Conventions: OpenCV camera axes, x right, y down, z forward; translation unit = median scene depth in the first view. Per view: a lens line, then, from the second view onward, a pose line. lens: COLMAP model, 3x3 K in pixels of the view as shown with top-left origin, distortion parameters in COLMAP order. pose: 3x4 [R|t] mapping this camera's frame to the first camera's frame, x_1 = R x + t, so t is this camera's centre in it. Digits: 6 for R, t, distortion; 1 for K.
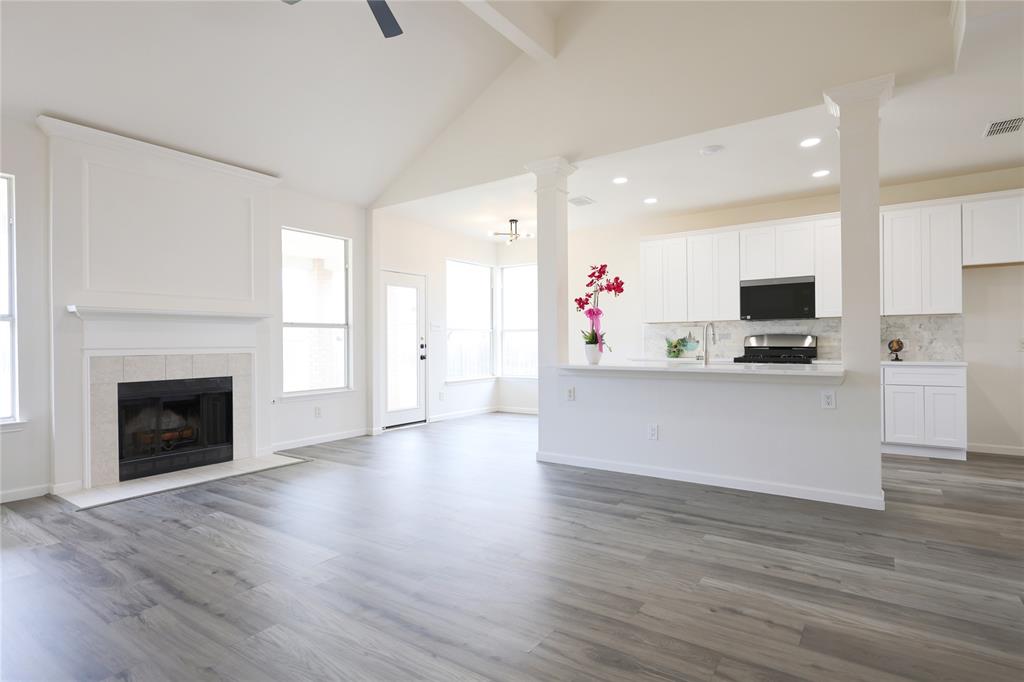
lens RADIAL K [[527.9, 0, 519.4], [0, 527.9, 342.0], [0, 0, 1]] dist [0.000106, -0.000122]
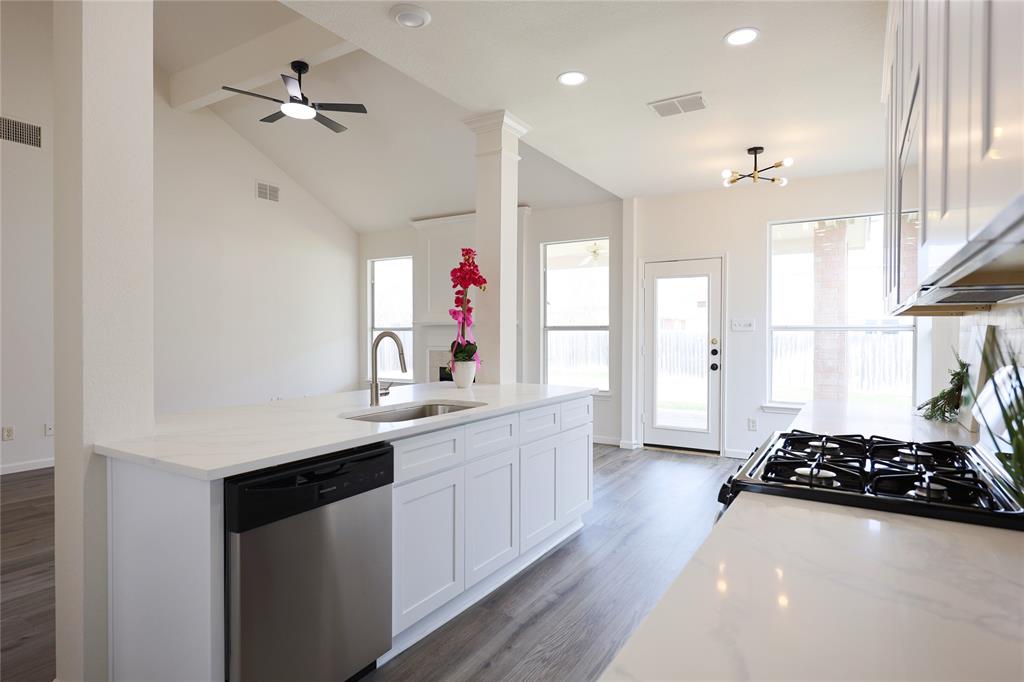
lens RADIAL K [[554.7, 0, 511.2], [0, 554.7, 335.6], [0, 0, 1]] dist [0.000275, -0.000258]
pose [[0.048666, 0.012668, -0.998735, 0.788873], [-0.000918, 0.999920, 0.012638, -0.033779], [0.998815, 0.000301, 0.048674, 0.903454]]
